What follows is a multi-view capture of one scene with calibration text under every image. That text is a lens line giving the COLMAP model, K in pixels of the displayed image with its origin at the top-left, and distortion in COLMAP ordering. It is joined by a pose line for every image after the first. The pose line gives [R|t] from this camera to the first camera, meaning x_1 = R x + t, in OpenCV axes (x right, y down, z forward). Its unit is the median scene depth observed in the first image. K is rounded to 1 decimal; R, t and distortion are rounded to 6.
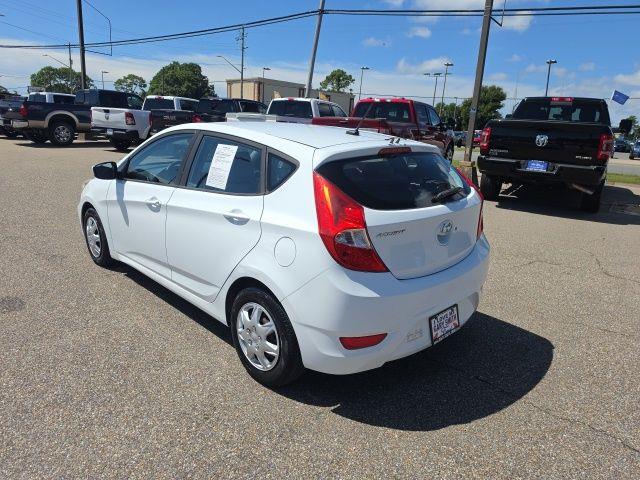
lens RADIAL K [[479.9, 0, 319.1], [0, 479.9, 242.2], [0, 0, 1]] dist [0.060182, -0.071406]
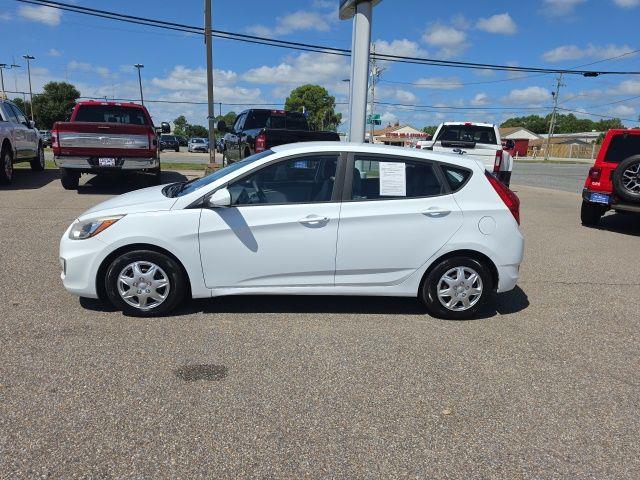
lens RADIAL K [[479.9, 0, 319.1], [0, 479.9, 242.2], [0, 0, 1]] dist [0.060182, -0.071406]
pose [[0.586518, -0.198674, 0.785191, -0.605244], [0.190416, 0.976100, 0.104743, -0.072777], [-0.787235, 0.088079, 0.610331, 0.168039]]
